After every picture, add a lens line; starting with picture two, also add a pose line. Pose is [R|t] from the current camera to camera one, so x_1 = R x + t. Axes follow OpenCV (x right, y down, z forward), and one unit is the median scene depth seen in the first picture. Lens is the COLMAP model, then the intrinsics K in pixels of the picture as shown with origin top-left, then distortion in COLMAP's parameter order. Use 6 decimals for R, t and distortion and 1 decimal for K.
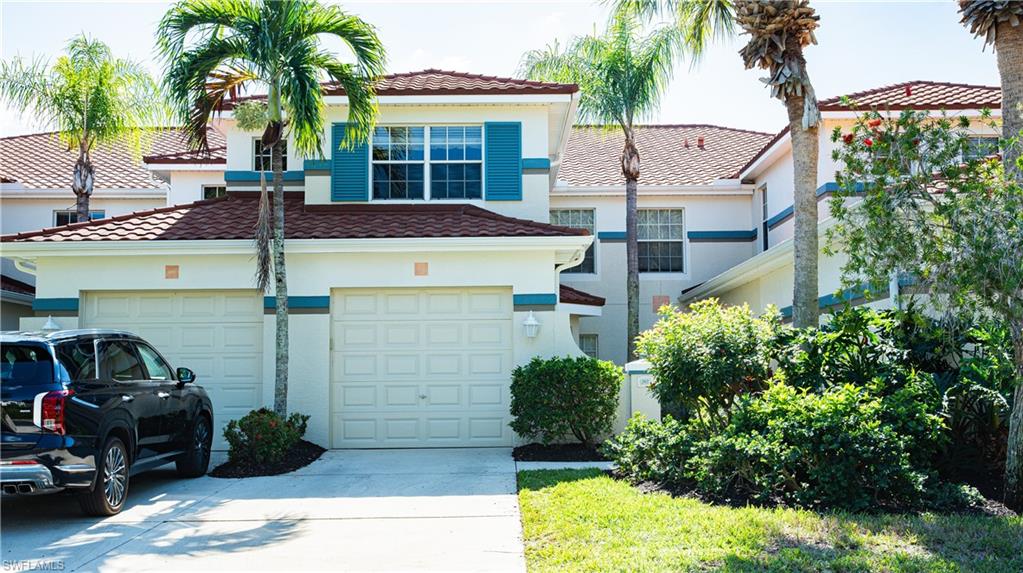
lens RADIAL K [[1136.6, 0, 512.1], [0, 1136.6, 263.3], [0, 0, 1]] dist [0.059447, 0.007594]
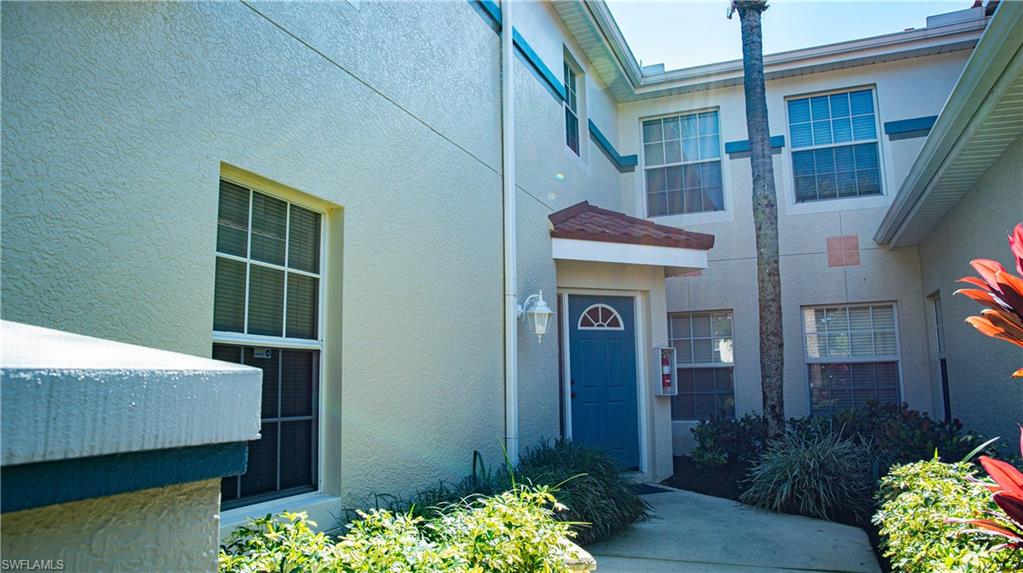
lens RADIAL K [[705.3, 0, 511.5], [0, 705.3, 286.5], [0, 0, 1]] dist [-0.062804, 0.002278]
pose [[0.921357, -0.058030, -0.384362, 0.235743], [0.050991, 0.998293, -0.028489, 0.117304], [0.385359, 0.006649, 0.922743, 1.303733]]
